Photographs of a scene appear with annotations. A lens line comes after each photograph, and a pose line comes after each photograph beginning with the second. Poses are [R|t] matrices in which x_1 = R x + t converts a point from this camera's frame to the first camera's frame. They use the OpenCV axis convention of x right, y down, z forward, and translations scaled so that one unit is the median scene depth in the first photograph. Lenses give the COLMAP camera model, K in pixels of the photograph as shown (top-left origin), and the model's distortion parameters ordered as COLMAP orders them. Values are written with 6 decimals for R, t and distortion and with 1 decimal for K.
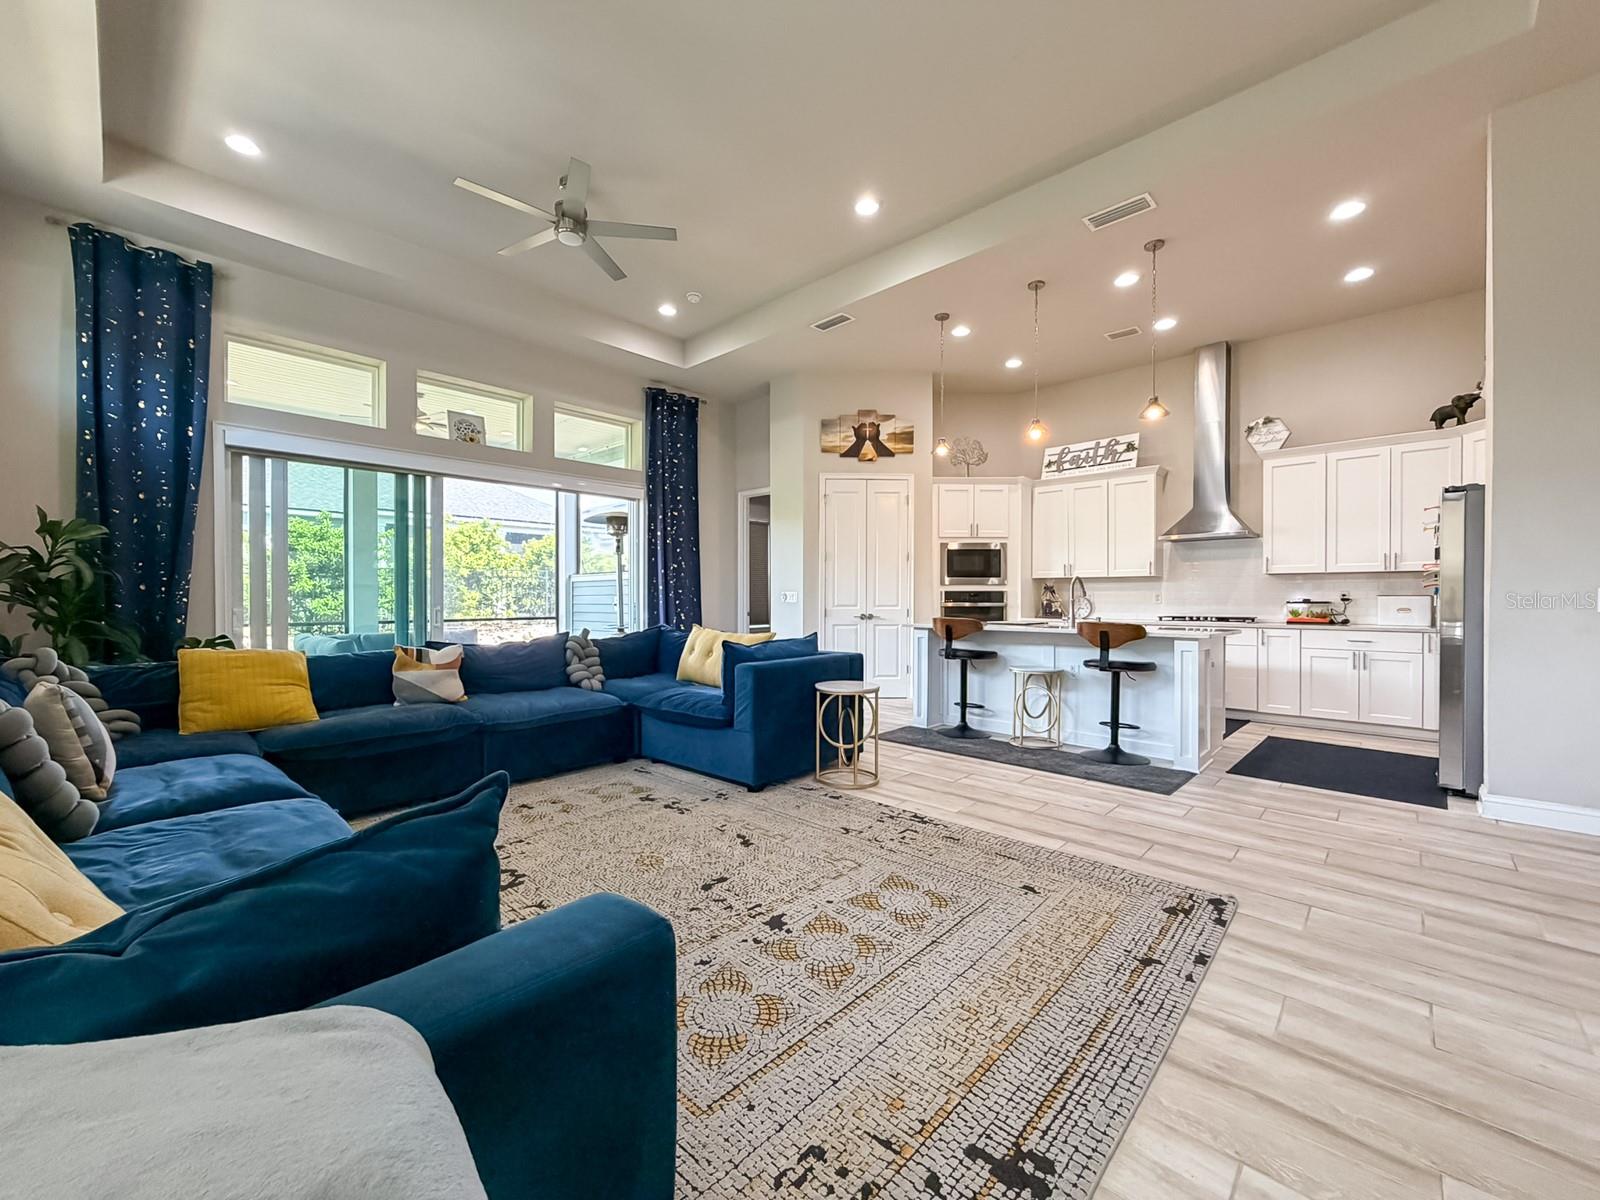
lens RADIAL K [[647.2, 0, 798.9], [0, 647.2, 600.3], [0, 0, 1]] dist [0.000058, 0.000642]
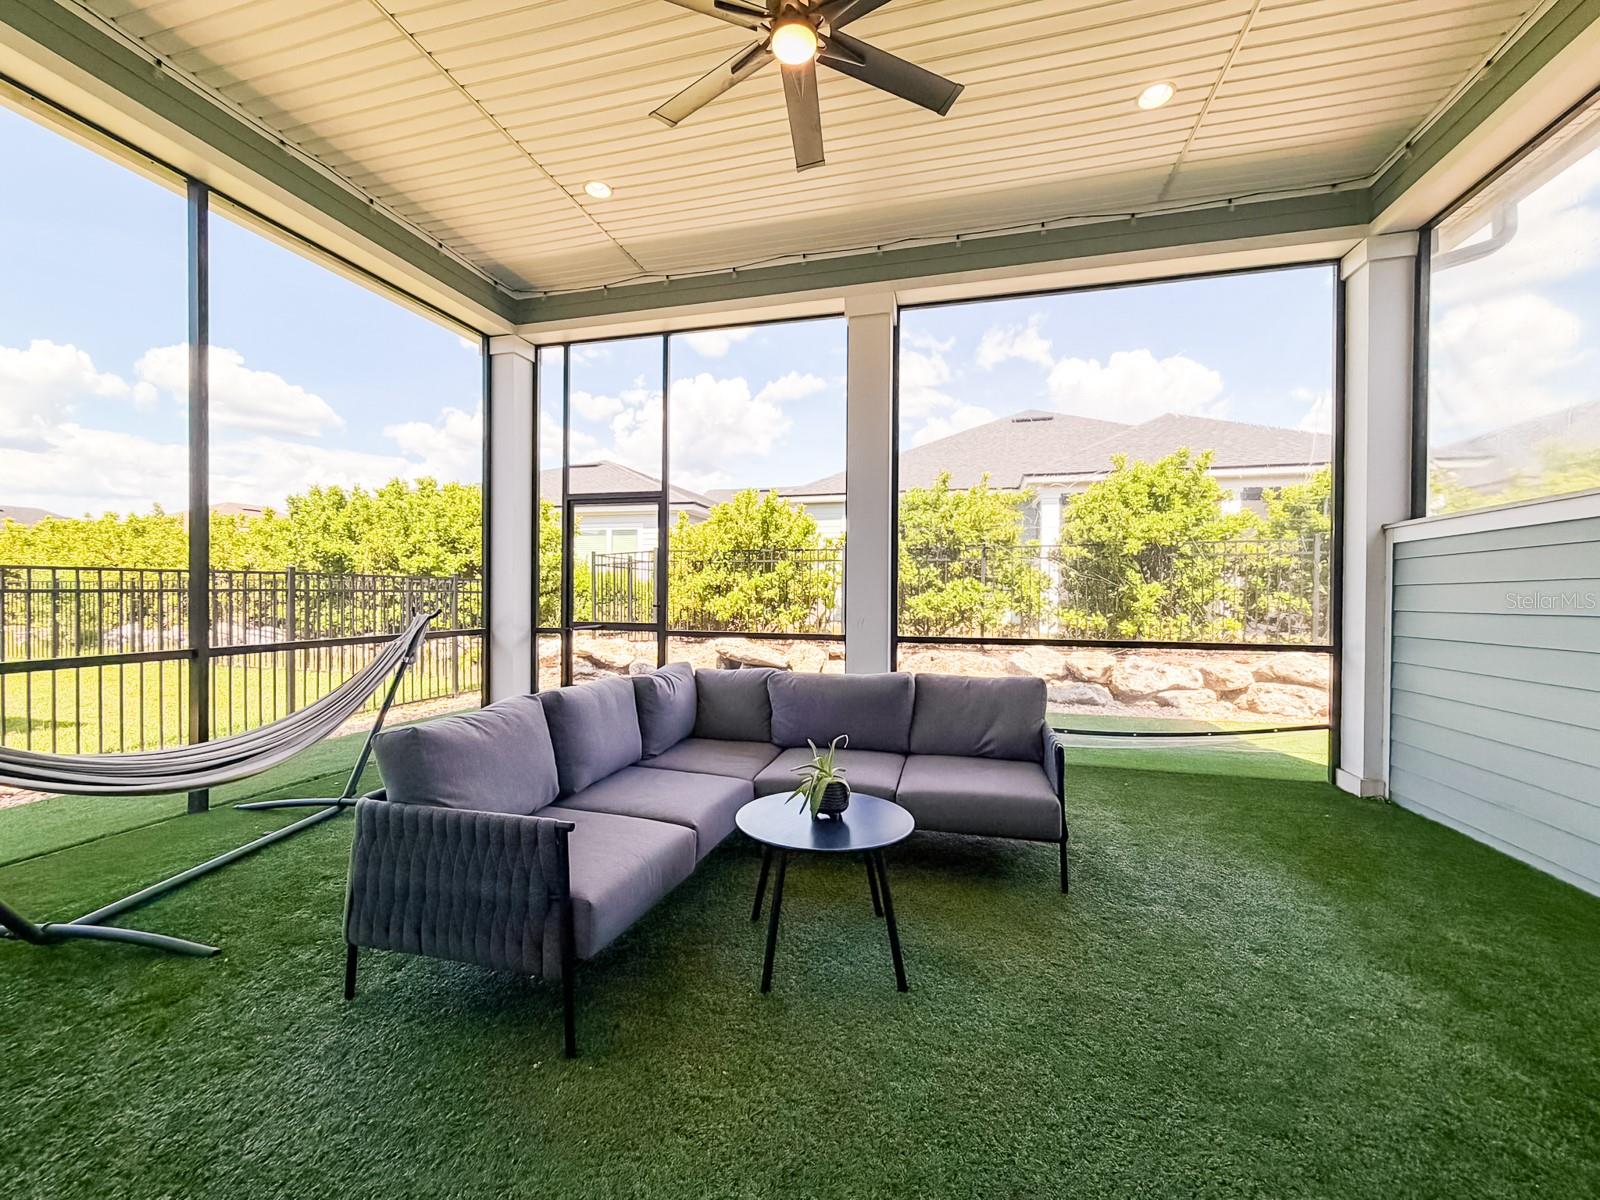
lens RADIAL K [[647.2, 0, 815.6], [0, 647.2, 596.7], [0, 0, 1]] dist [0.000058, 0.000642]
pose [[0.504505, 0.008159, -0.863370, -0.365497], [-0.011286, 0.999932, 0.002855, 0.000368], [0.863335, 0.008303, 0.504563, 0.993314]]
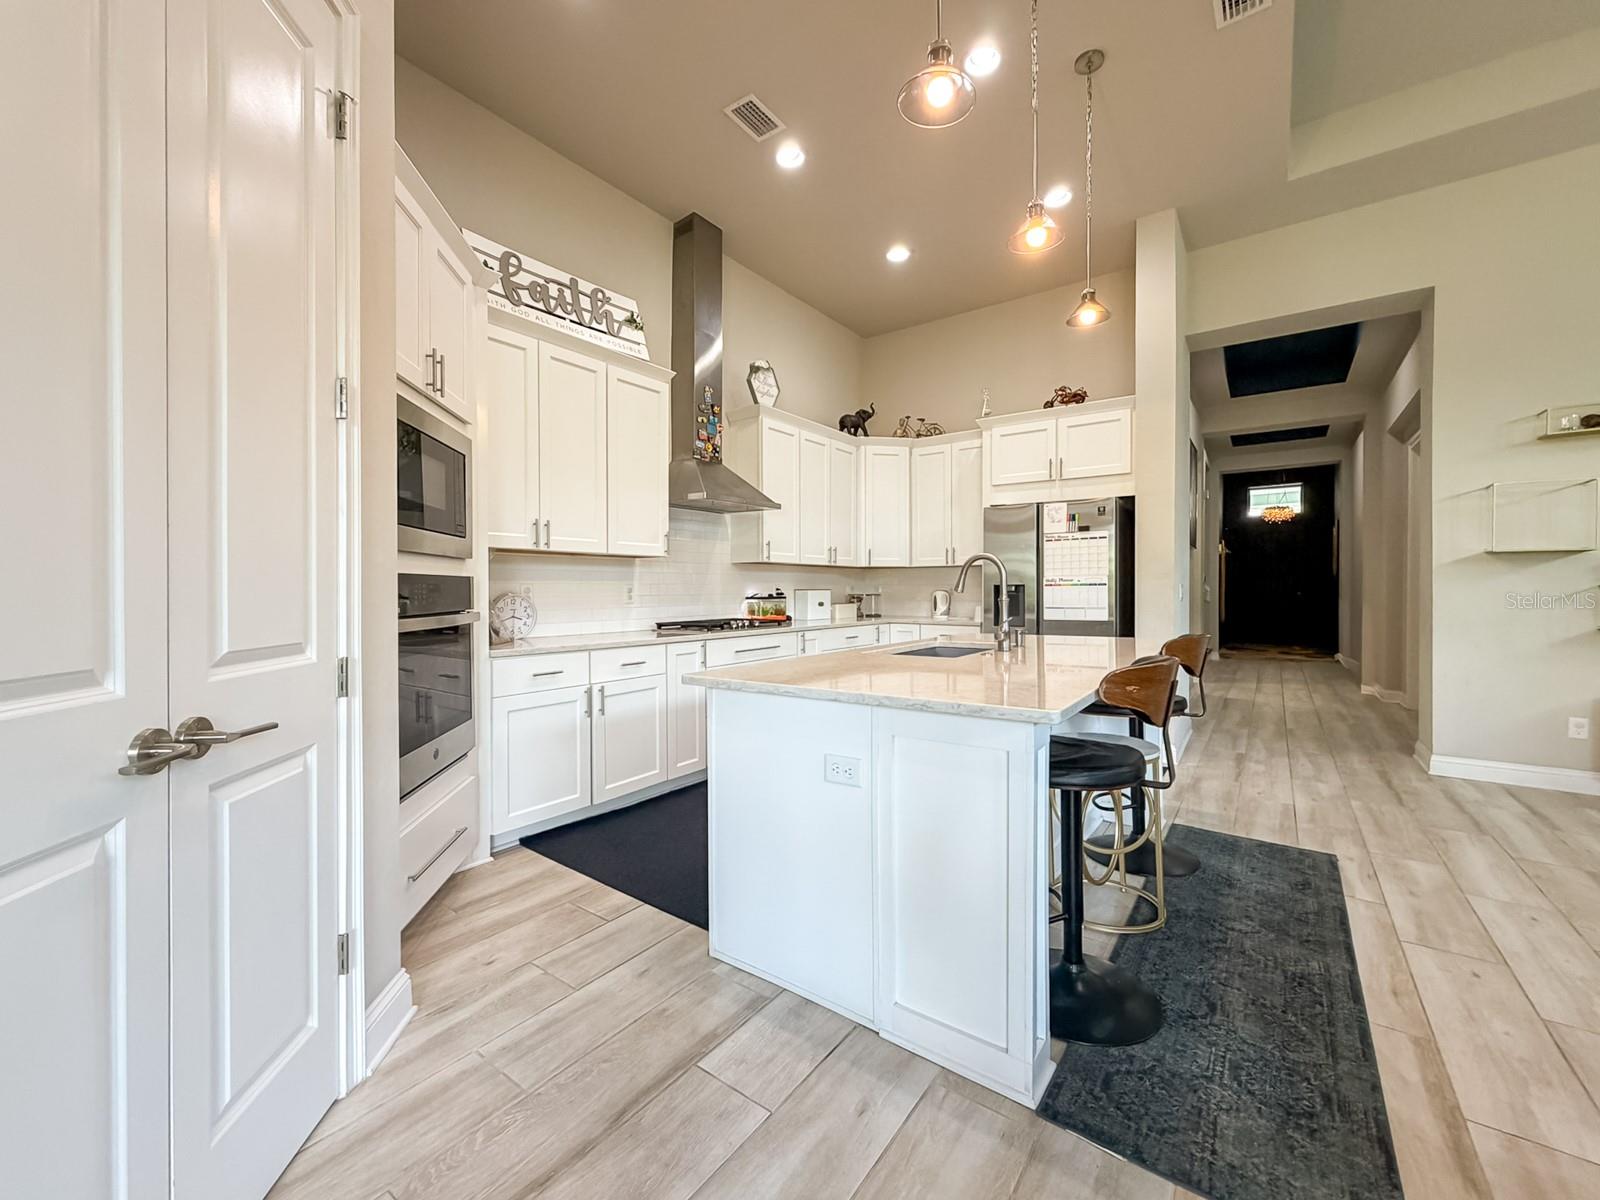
lens RADIAL K [[647.2, 0, 797.7], [0, 647.2, 591.9], [0, 0, 1]] dist [0.000058, 0.000642]
pose [[-0.122600, -0.005317, 0.992442, -0.053810], [0.006991, 0.999956, 0.006220, -0.008034], [-0.992432, 0.007700, -0.122558, 0.944062]]
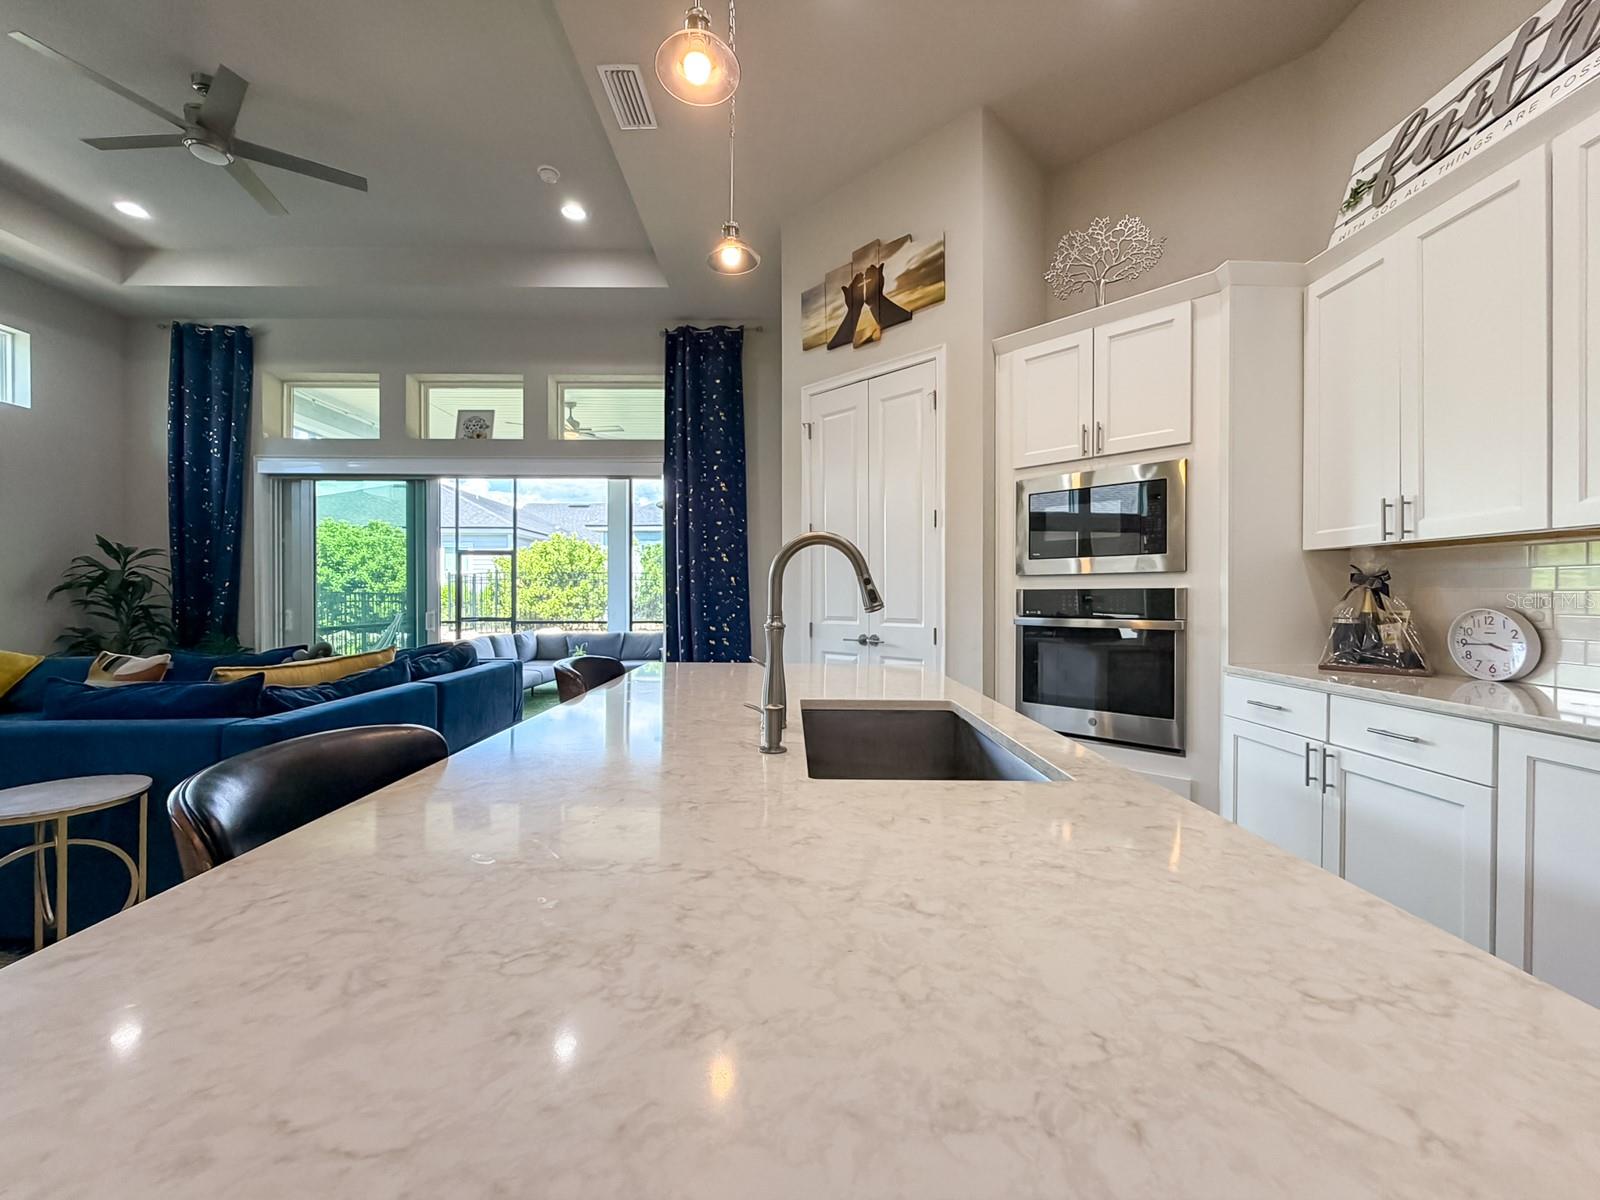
lens RADIAL K [[647.2, 0, 793.5], [0, 647.2, 599.1], [0, 0, 1]] dist [0.000058, 0.000642]
pose [[0.689943, 0.002014, -0.723860, 0.472736], [-0.003194, 0.999995, -0.000262, -0.008310], [0.723856, 0.002493, 0.689946, 0.633724]]
